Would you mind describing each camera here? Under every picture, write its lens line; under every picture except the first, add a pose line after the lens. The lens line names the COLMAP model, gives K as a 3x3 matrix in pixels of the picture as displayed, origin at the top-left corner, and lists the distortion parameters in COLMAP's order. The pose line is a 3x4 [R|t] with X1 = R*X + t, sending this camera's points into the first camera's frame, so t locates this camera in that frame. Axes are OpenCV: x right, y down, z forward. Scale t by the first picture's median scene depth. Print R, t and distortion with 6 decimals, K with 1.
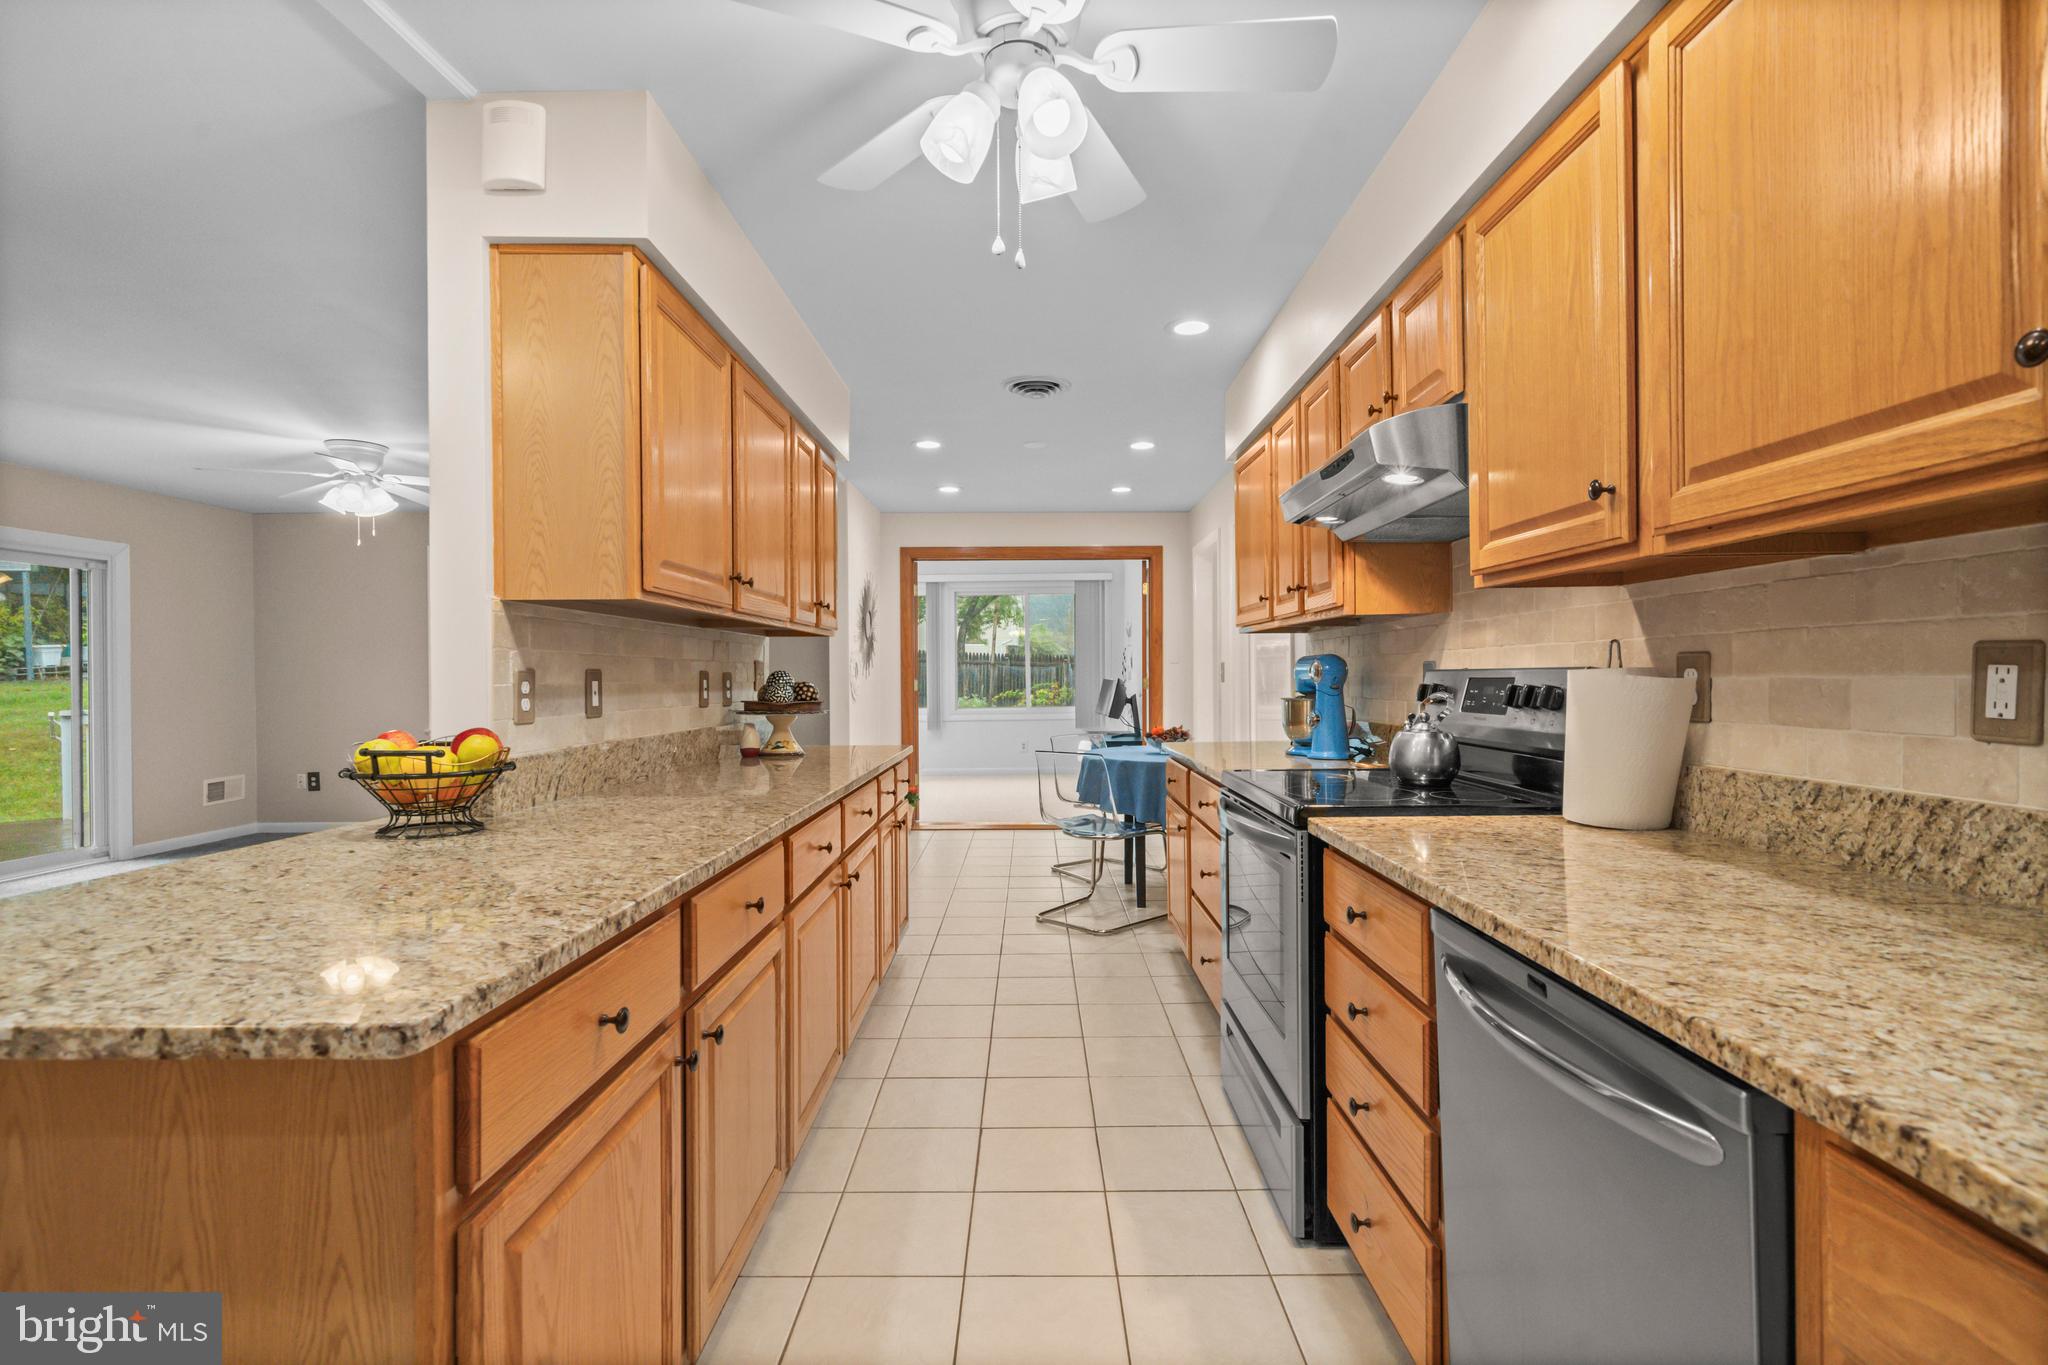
lens RADIAL K [[918.6, 0, 1024.0], [0, 918.6, 682.5], [0, 0, 1]] dist [0.001402, 0.000646]
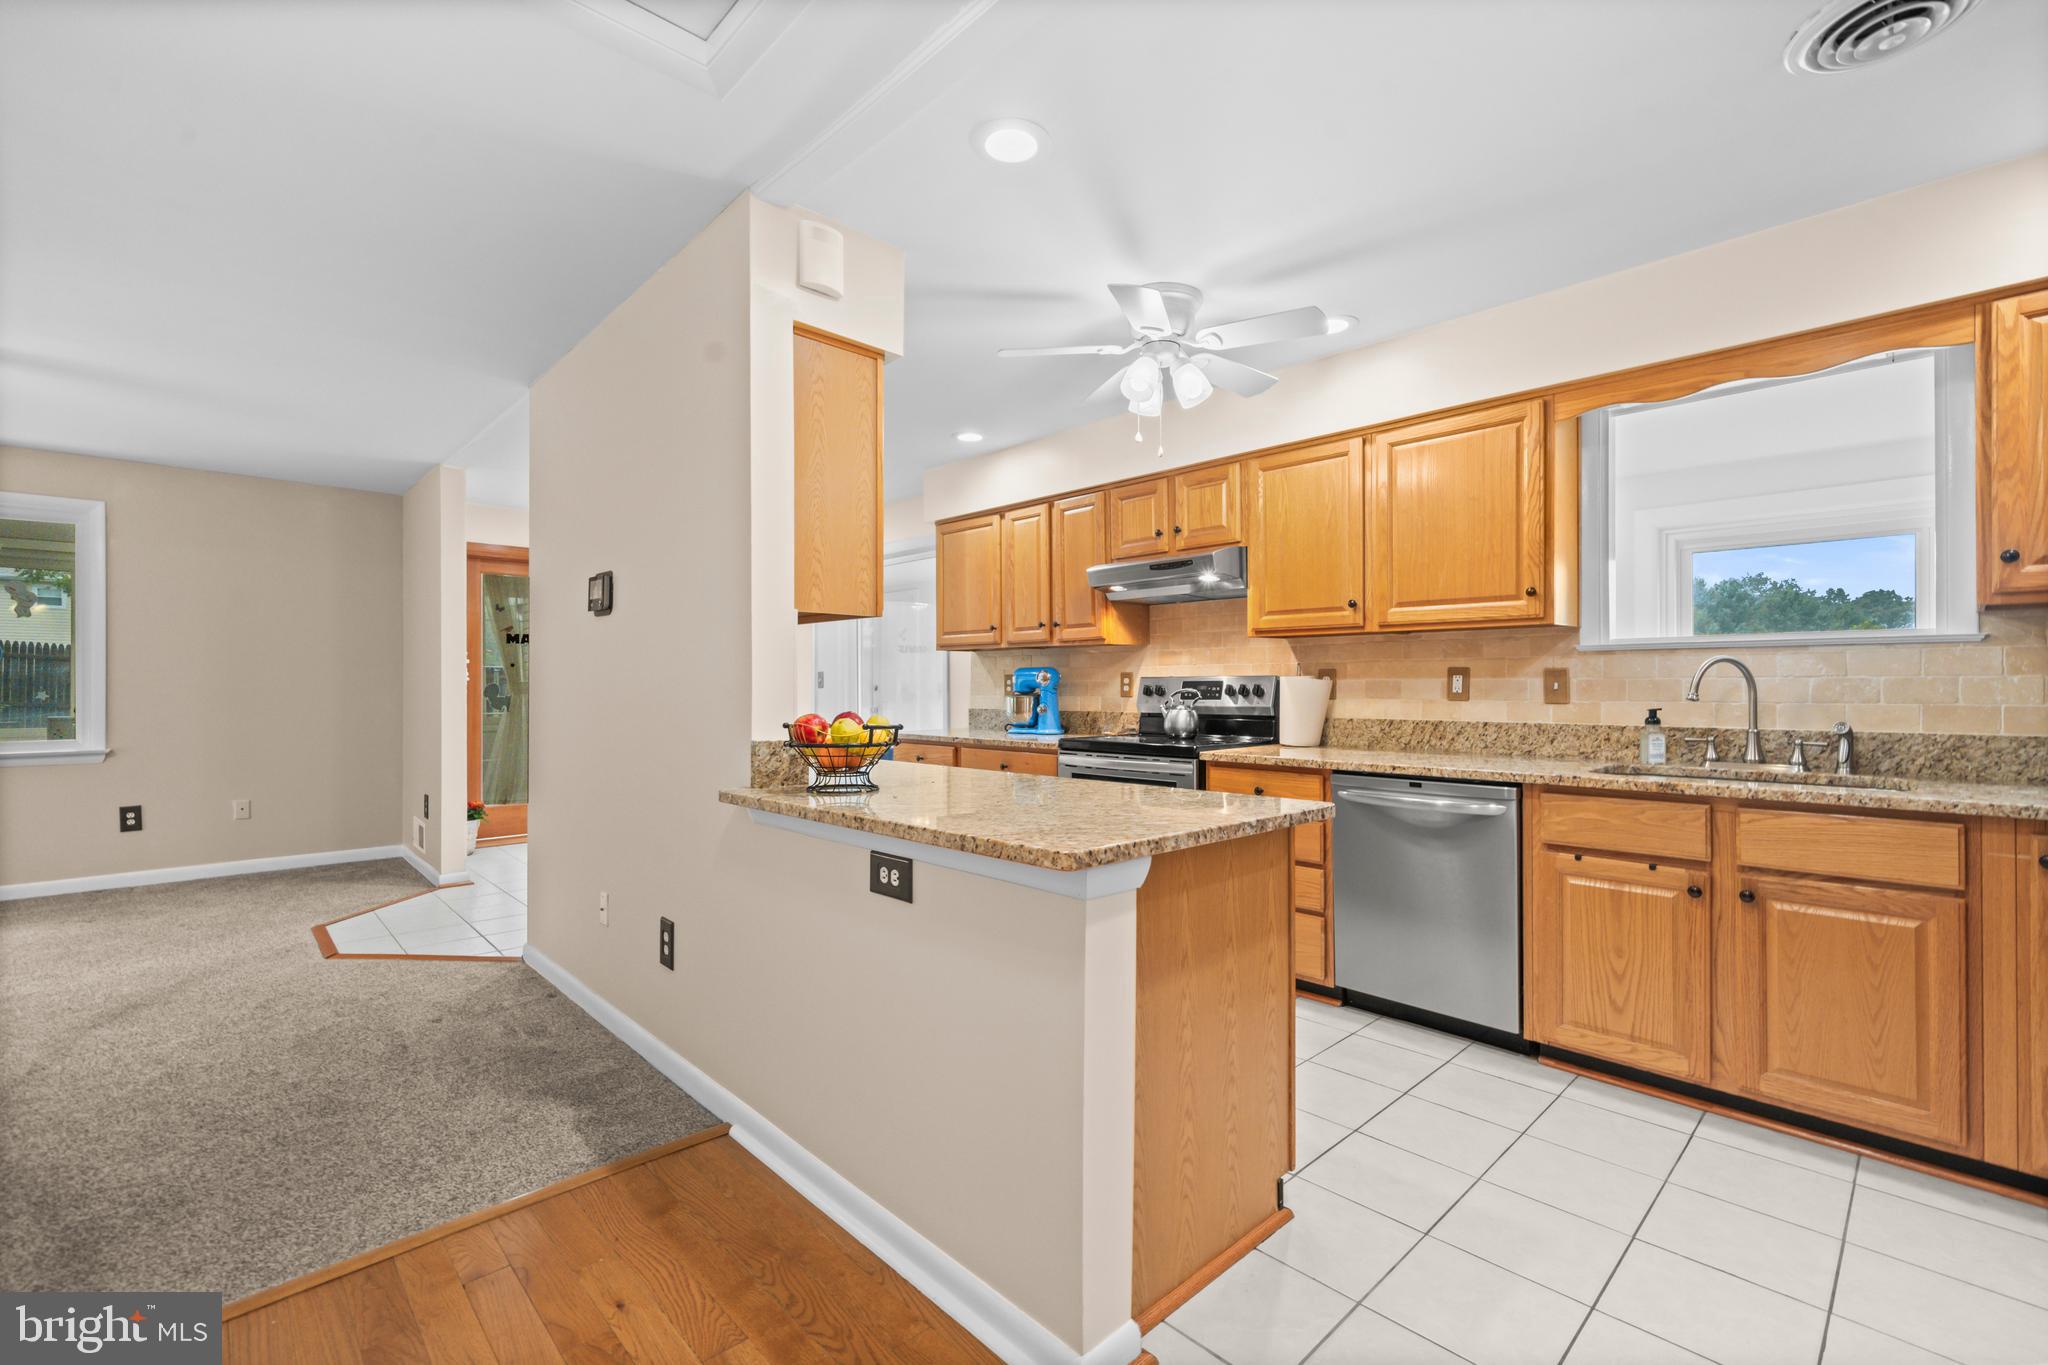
lens RADIAL K [[879.4, 0, 1015.7], [0, 879.4, 688.0], [0, 0, 1]] dist [0.000483, 0.000188]
pose [[0.726007, 0.002900, 0.687682, -1.379435], [0.002063, 0.999977, -0.006395, 0.026874], [-0.687685, 0.006062, 0.725984, -0.082086]]
